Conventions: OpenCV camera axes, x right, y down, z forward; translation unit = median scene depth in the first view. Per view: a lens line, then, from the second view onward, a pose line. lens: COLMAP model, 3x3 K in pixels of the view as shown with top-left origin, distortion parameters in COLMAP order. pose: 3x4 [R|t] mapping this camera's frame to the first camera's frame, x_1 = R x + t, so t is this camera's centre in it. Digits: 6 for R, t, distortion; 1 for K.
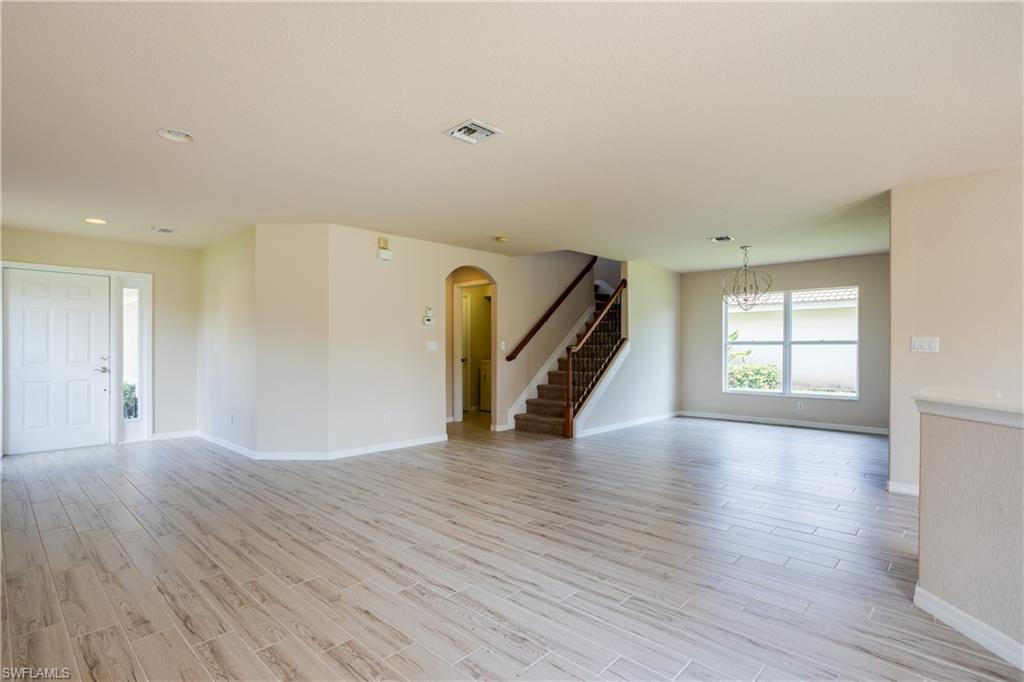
lens RADIAL K [[501.6, 0, 502.0], [0, 501.6, 344.9], [0, 0, 1]] dist [-0.047549, 0.021223]
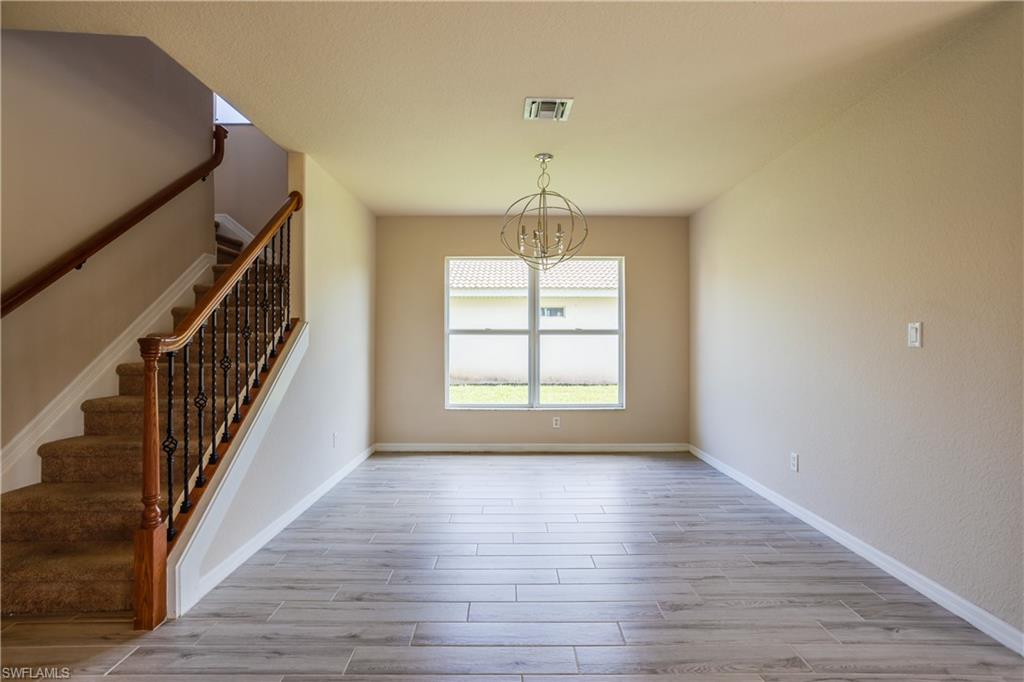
lens RADIAL K [[492.4, 0, 509.3], [0, 492.4, 337.6], [0, 0, 1]] dist [-0.043778, 0.019260]
pose [[0.720366, 0.002173, 0.693590, 0.078613], [-0.006506, 0.999972, 0.003625, 0.001716], [-0.693563, -0.007124, 0.720361, 0.574433]]
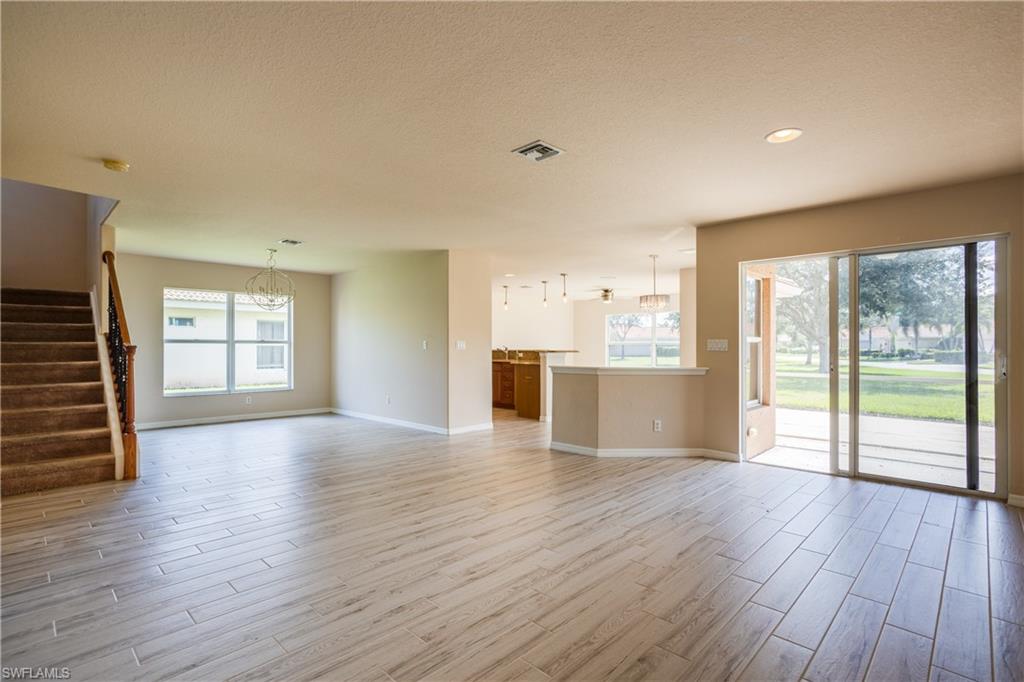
lens RADIAL K [[492.4, 0, 509.3], [0, 492.4, 337.6], [0, 0, 1]] dist [-0.043778, 0.019260]
pose [[0.011132, 0.020245, 0.999733, -0.478096], [-0.009599, 0.999751, -0.020139, 0.002582], [-0.999892, -0.009372, 0.011324, 0.441479]]
